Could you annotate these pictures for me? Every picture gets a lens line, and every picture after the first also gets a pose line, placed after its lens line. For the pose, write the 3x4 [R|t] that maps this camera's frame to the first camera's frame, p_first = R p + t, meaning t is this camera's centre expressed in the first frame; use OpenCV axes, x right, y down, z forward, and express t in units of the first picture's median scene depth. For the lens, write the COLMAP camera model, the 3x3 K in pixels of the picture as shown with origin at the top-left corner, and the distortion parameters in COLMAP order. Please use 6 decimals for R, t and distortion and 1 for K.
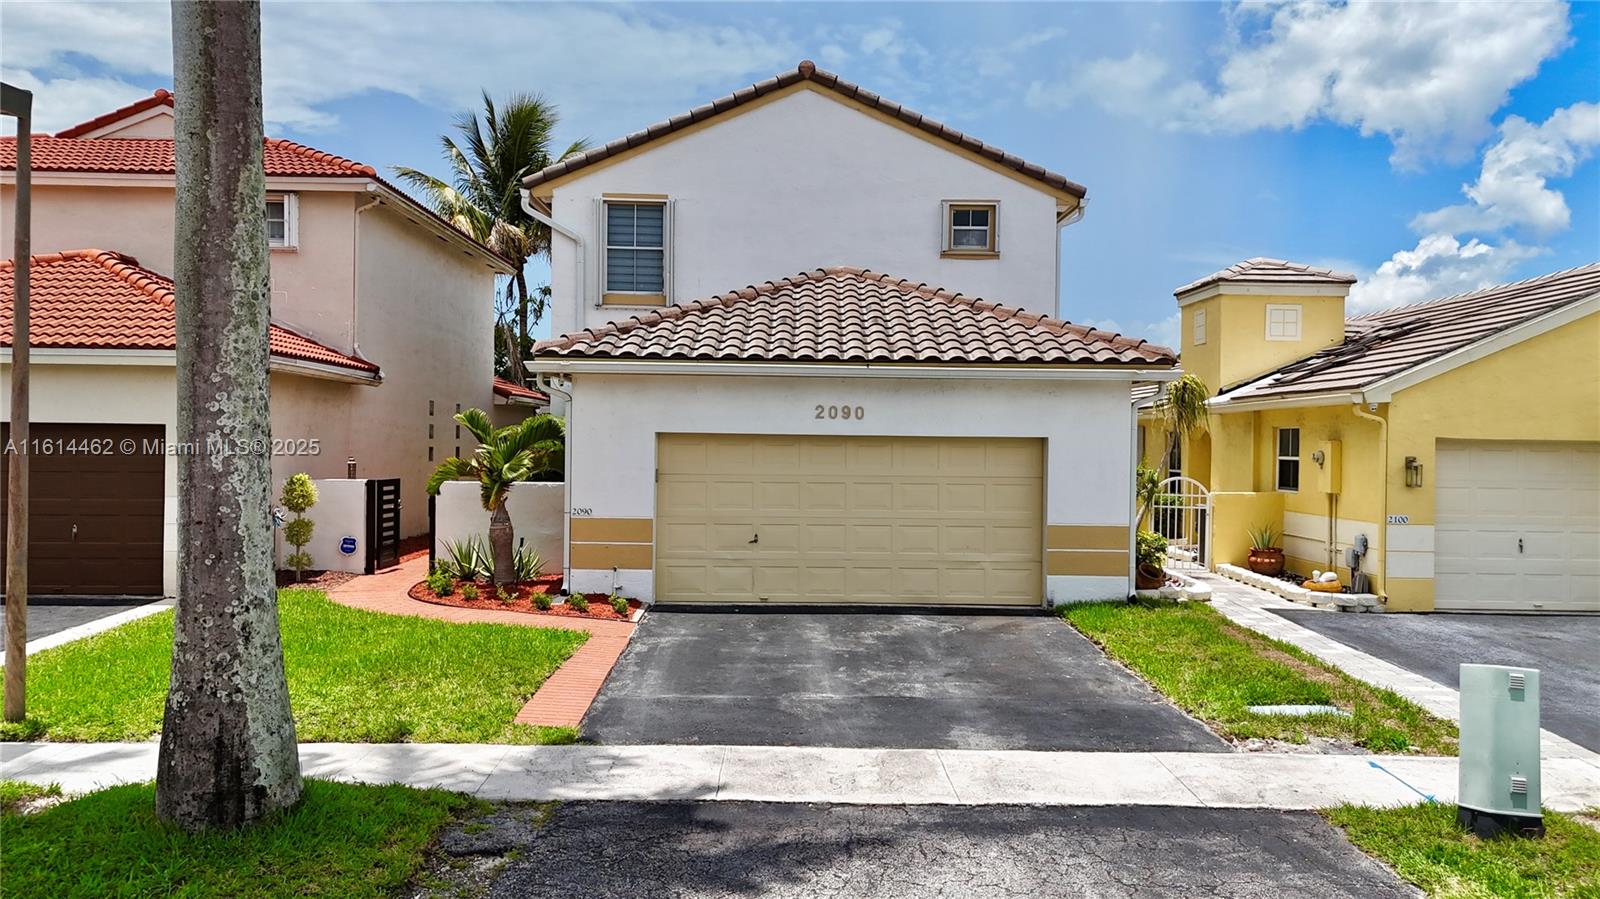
lens RADIAL K [[1113.0, 0, 800.0], [0, 1113.0, 449.5], [0, 0, 1]] dist [0.058465, -0.047777]
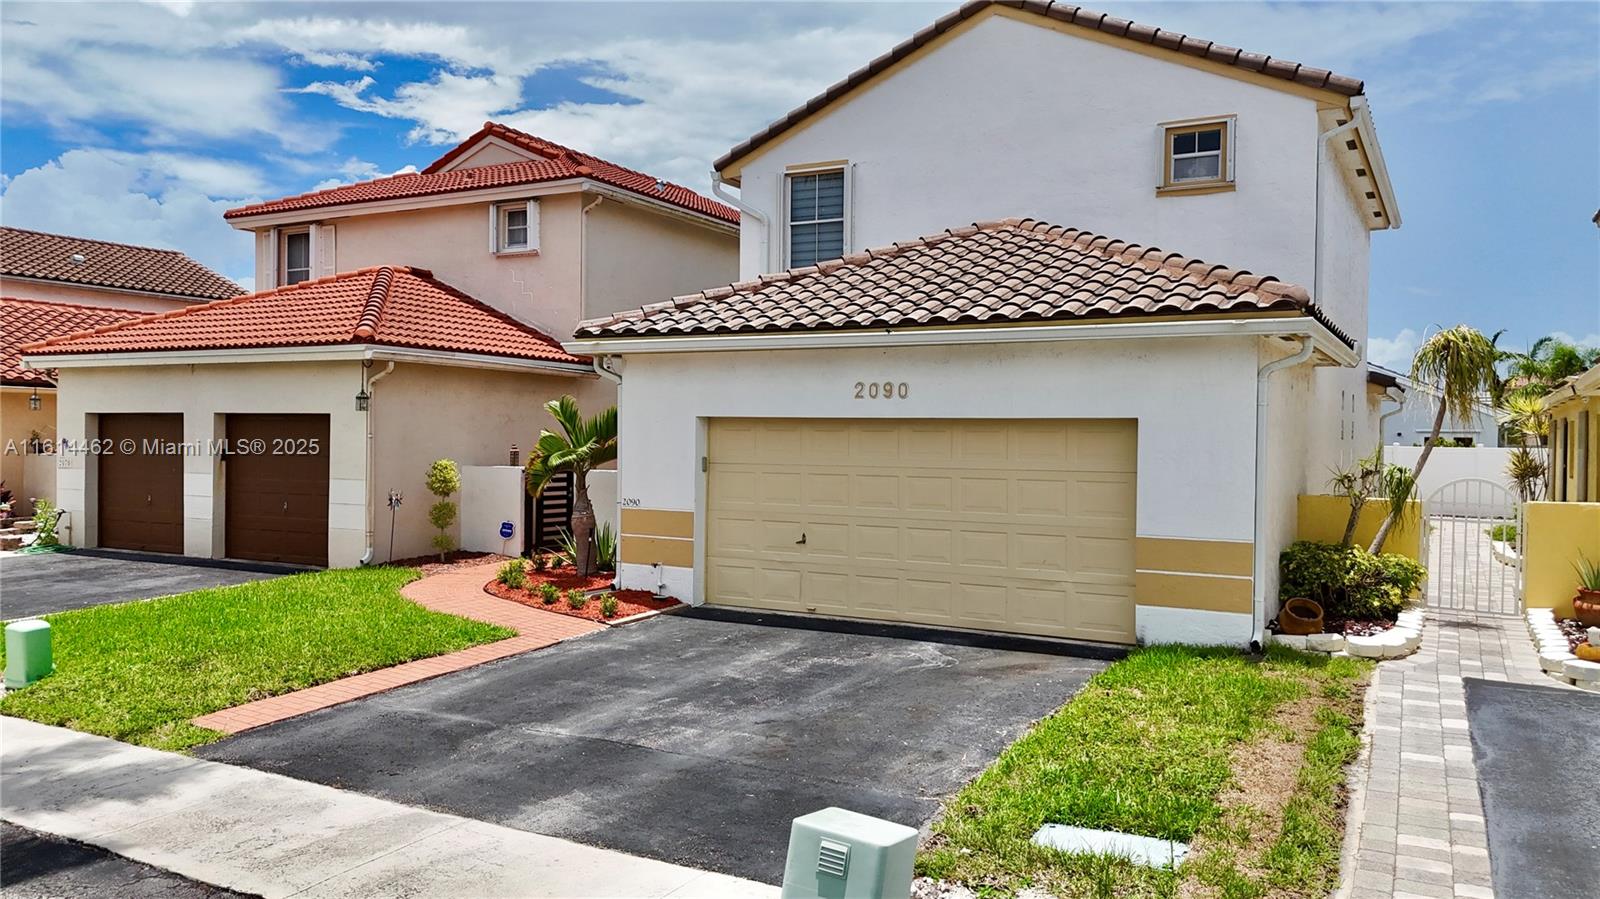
lens RADIAL K [[1113.0, 0, 800.0], [0, 1113.0, 449.5], [0, 0, 1]] dist [0.058465, -0.047777]
pose [[0.886617, 0.004345, -0.462484, 0.358077], [-0.004517, 0.999990, 0.000734, 0.010134], [0.462482, 0.001438, 0.886627, 0.234264]]
